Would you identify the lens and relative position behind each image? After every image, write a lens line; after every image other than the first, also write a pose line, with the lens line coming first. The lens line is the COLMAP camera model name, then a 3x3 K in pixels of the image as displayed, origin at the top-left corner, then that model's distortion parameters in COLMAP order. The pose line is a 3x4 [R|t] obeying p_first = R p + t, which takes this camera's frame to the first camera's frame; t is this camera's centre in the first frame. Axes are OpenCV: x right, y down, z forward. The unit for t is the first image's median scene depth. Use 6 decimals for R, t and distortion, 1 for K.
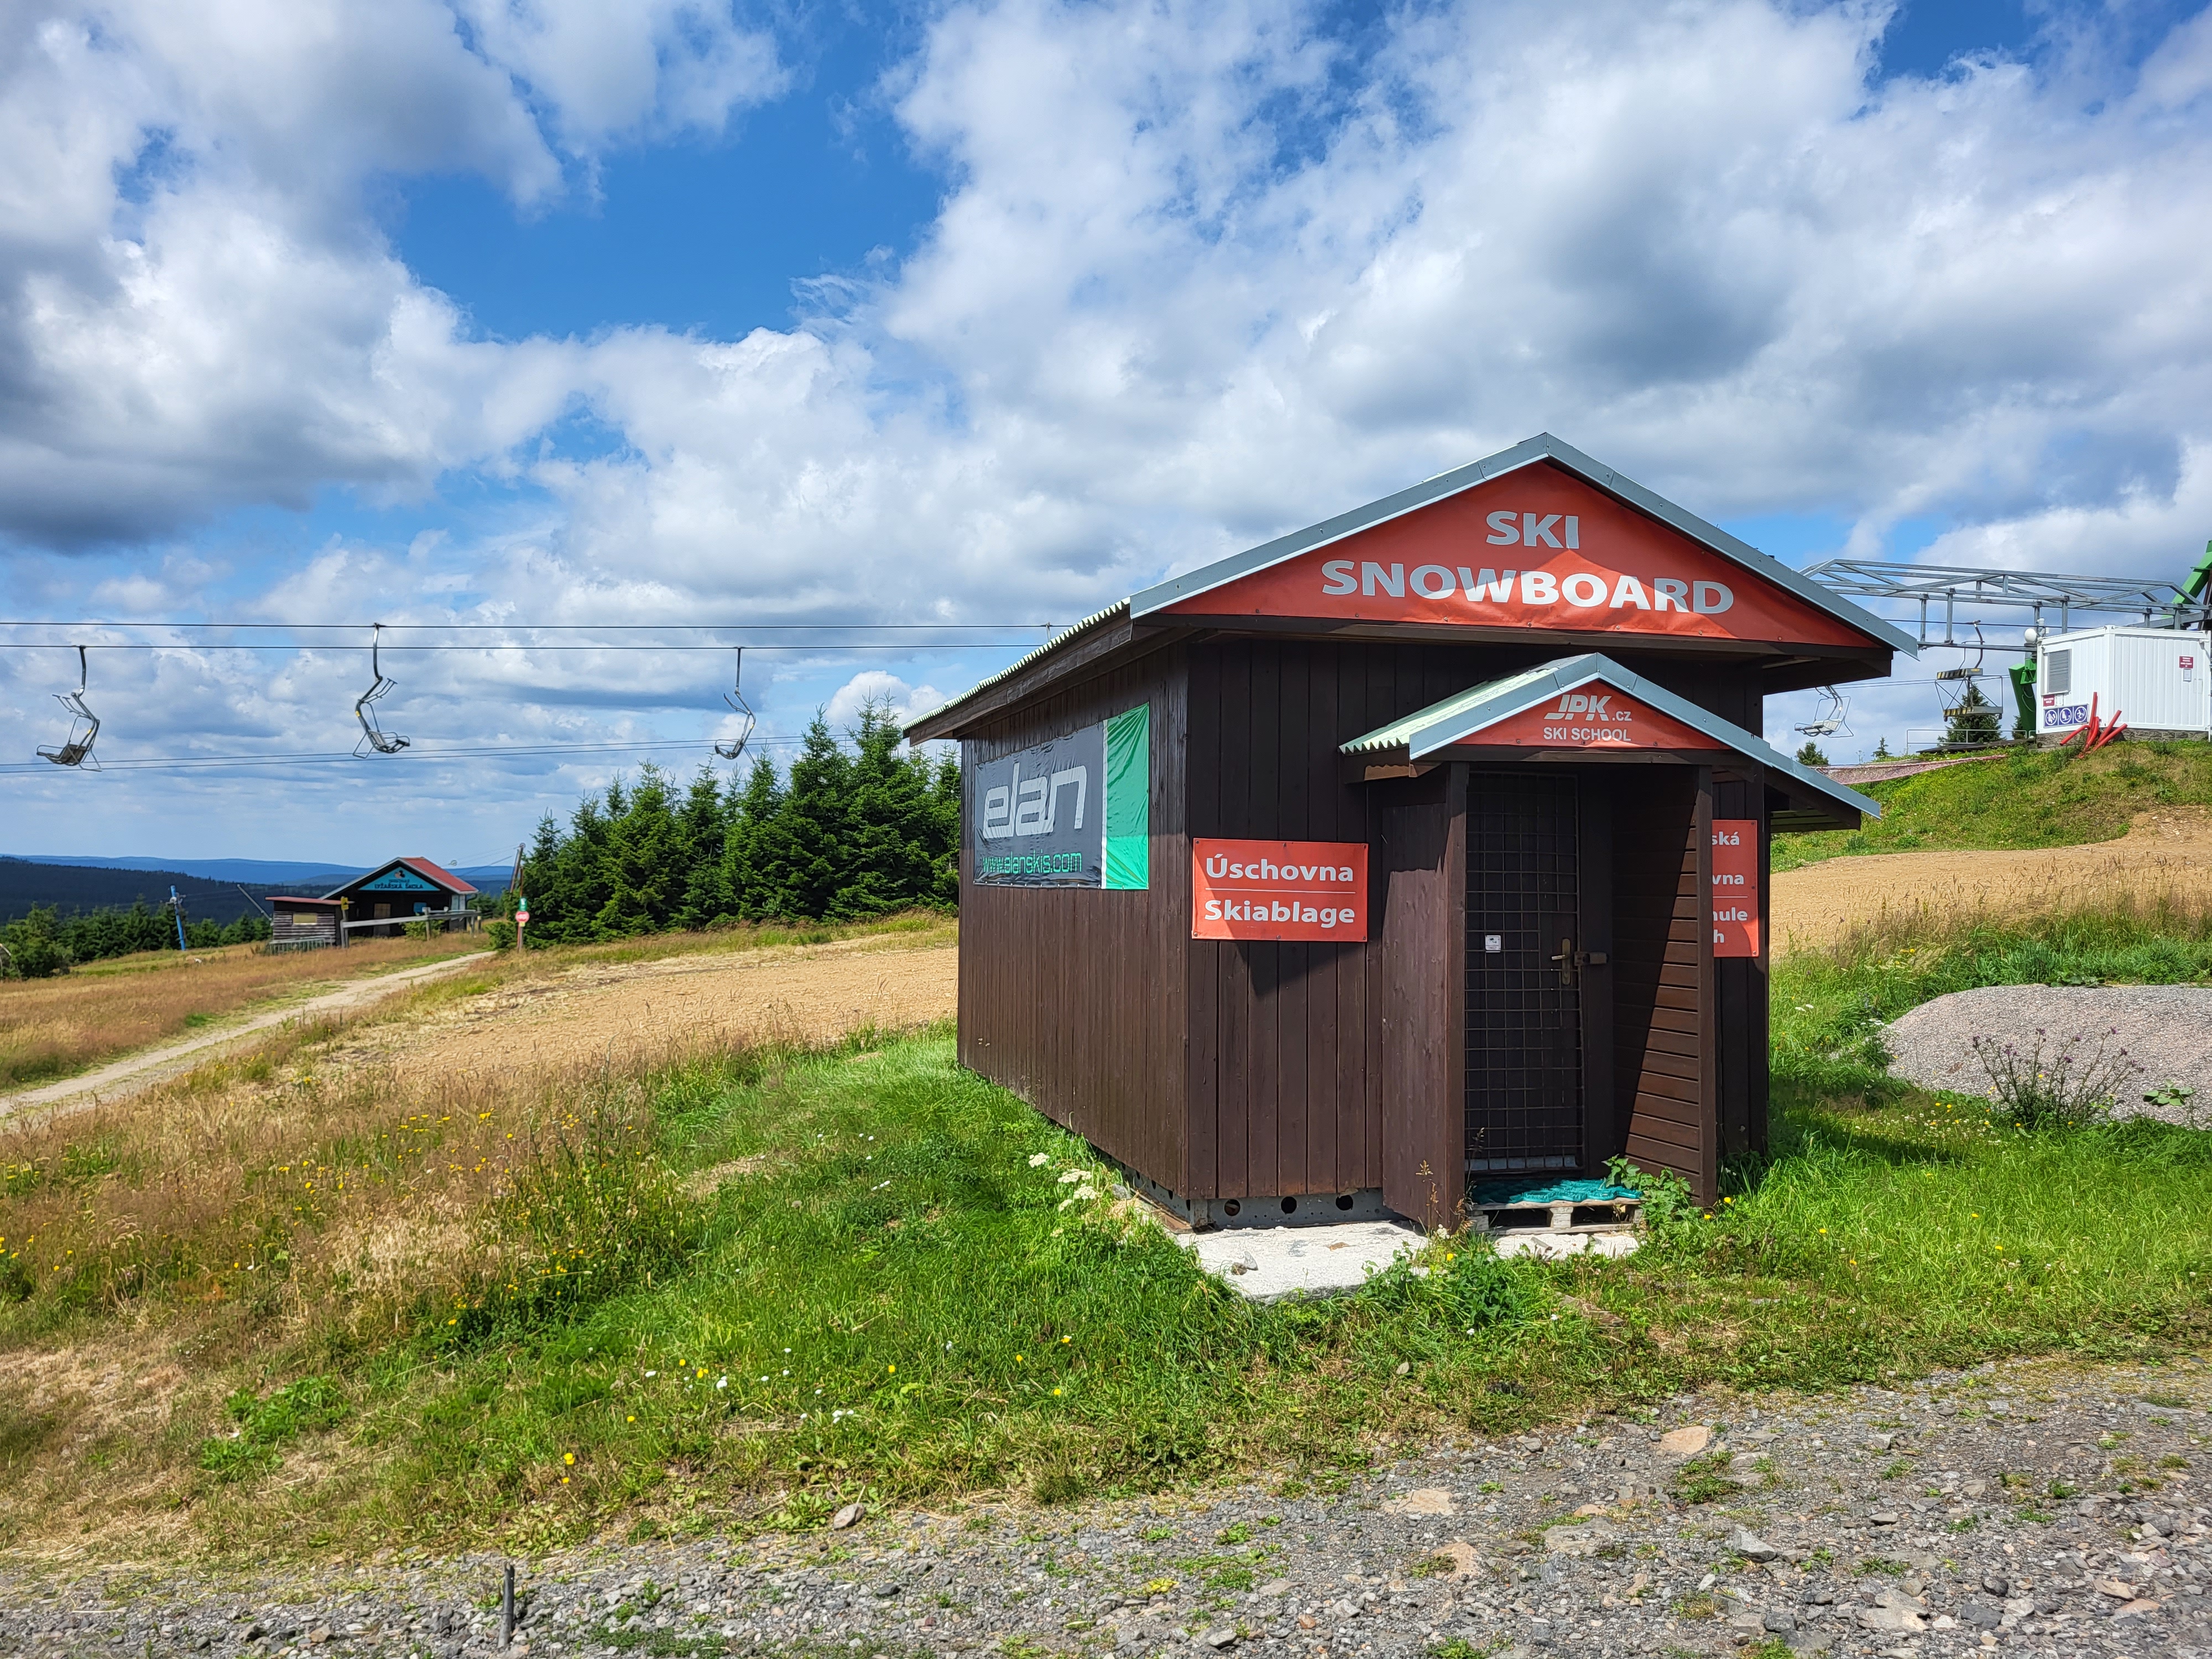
lens RADIAL K [[1688.5, 0, 1110.8], [0, 1688.5, 837.9], [0, 0, 1]] dist [0.034090, -0.000407]
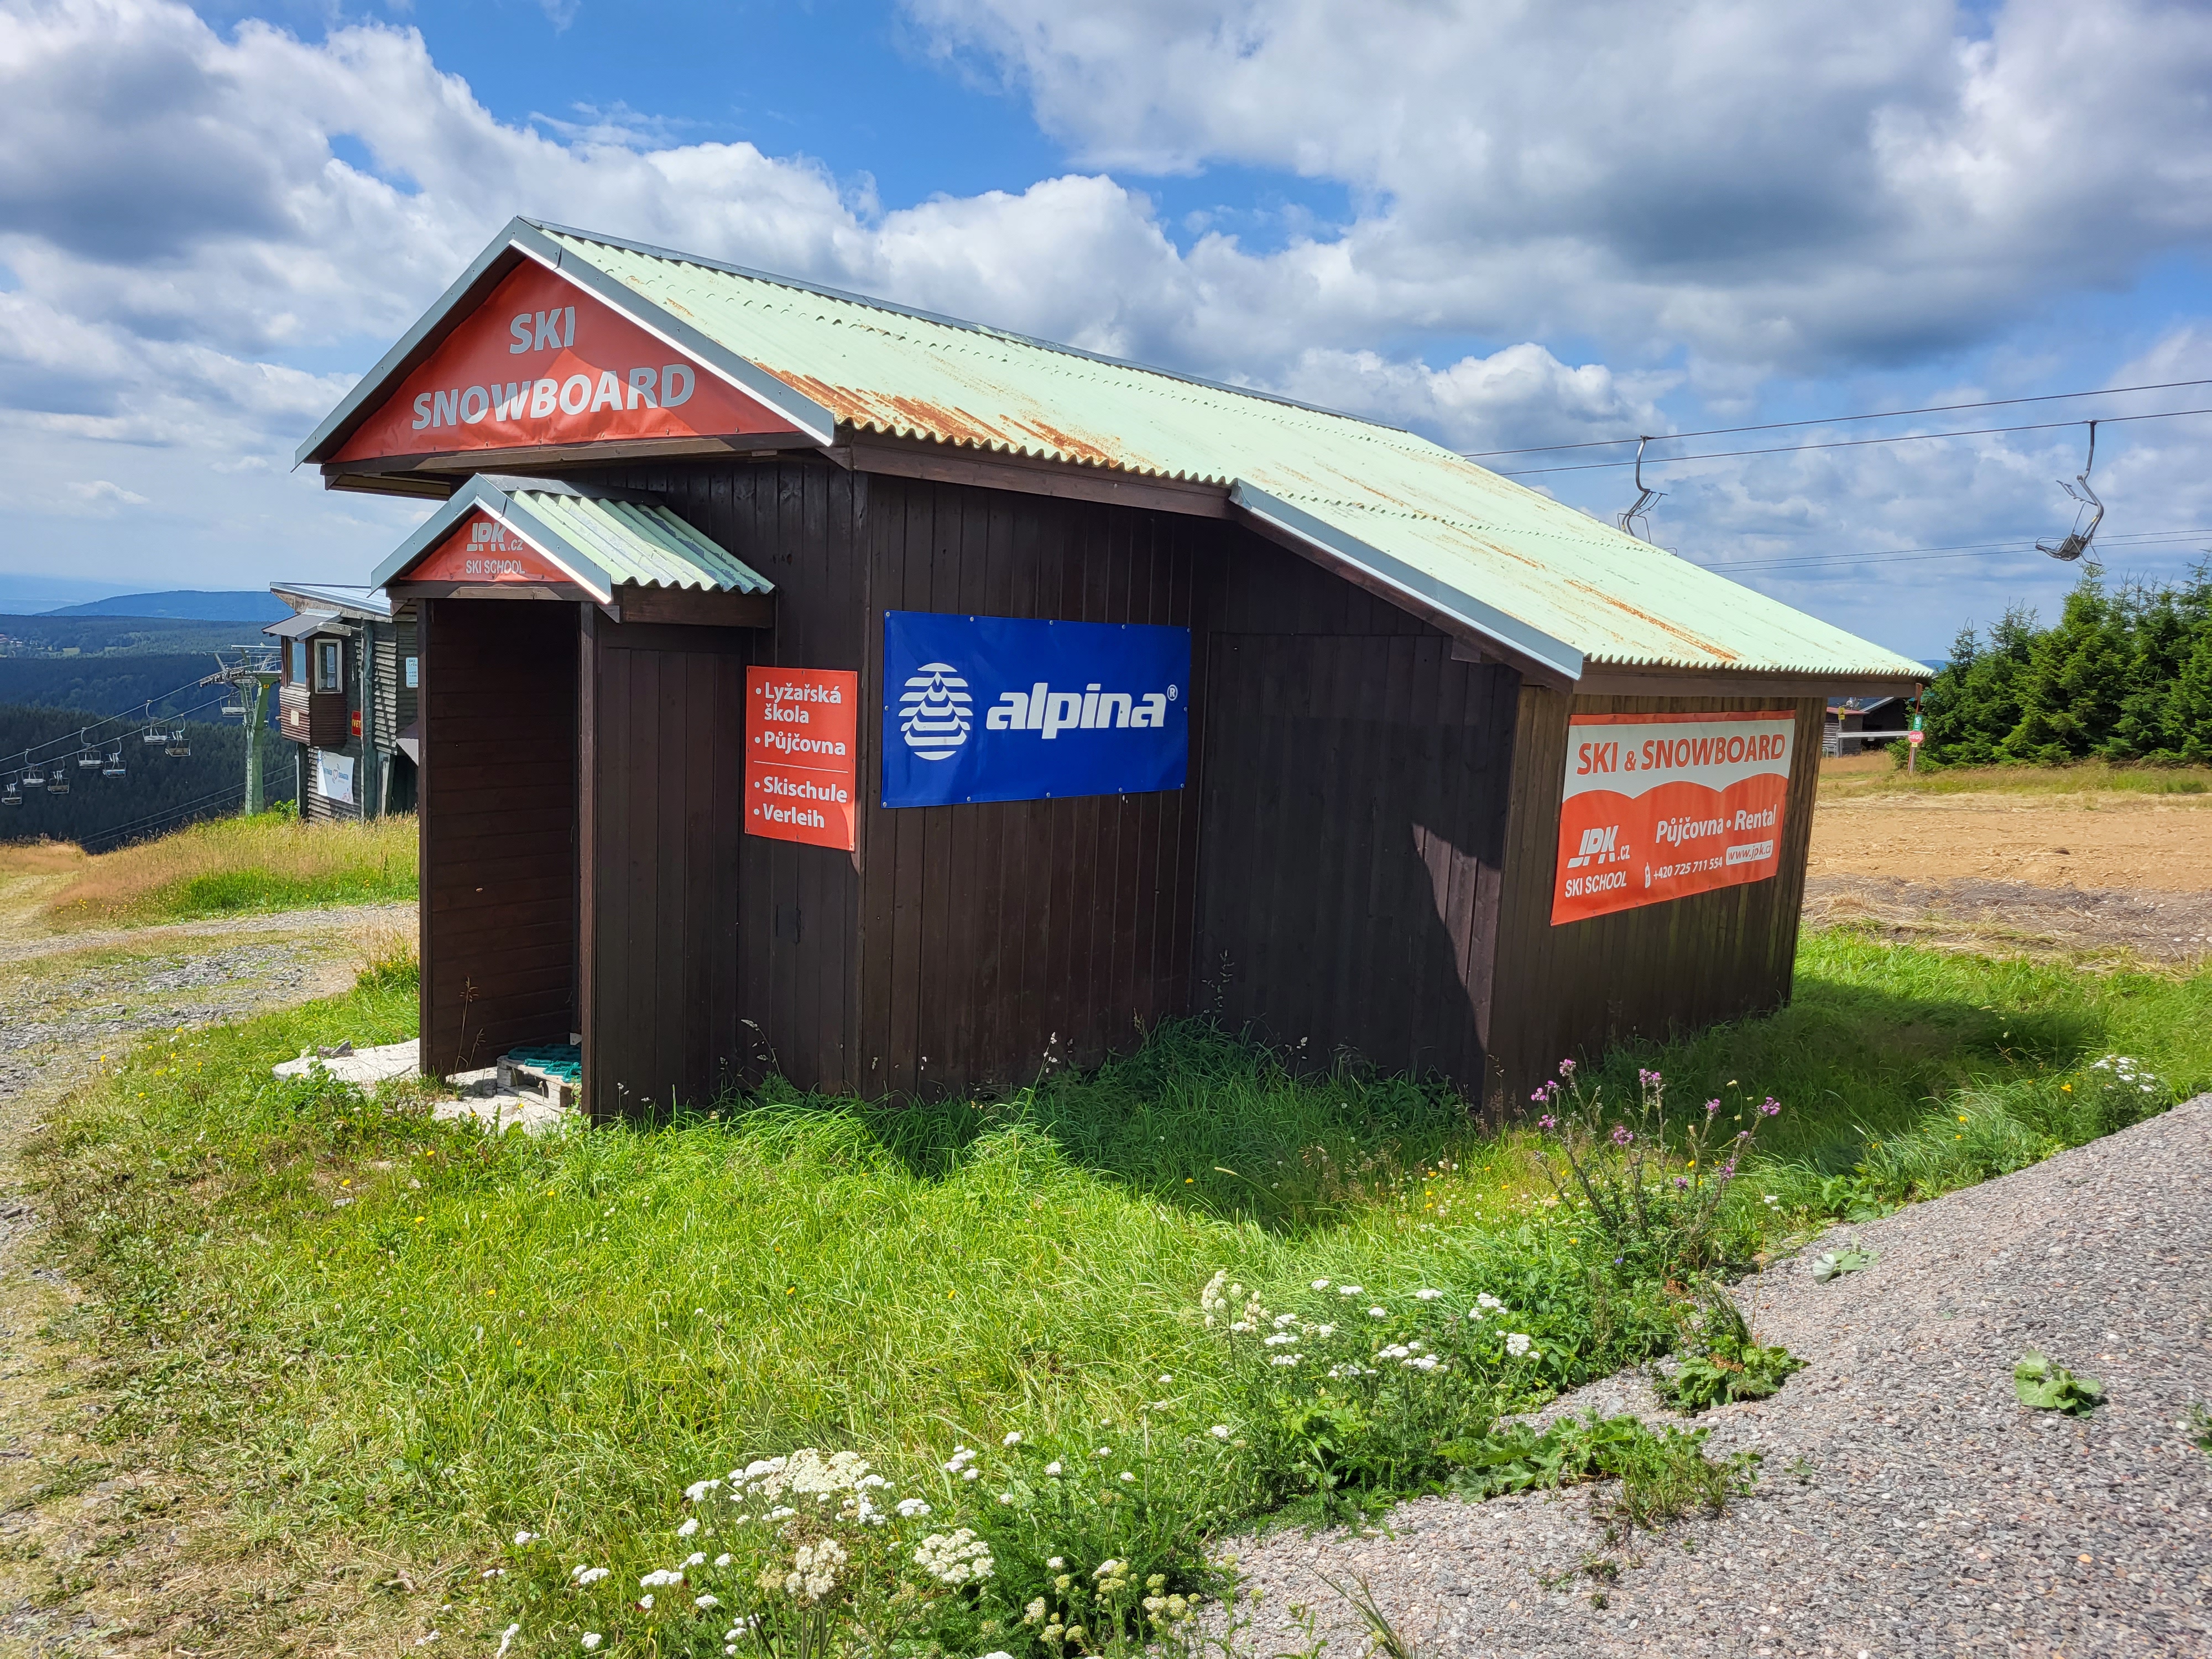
lens RADIAL K [[1688.5, 0, 1112.0], [0, 1688.5, 816.2], [0, 0, 1]] dist [0.034090, -0.000407]
pose [[0.571758, 0.102957, -0.813936, 1.130089], [-0.020297, 0.993566, 0.111421, -0.034794], [0.820171, -0.047186, 0.570169, 0.707472]]
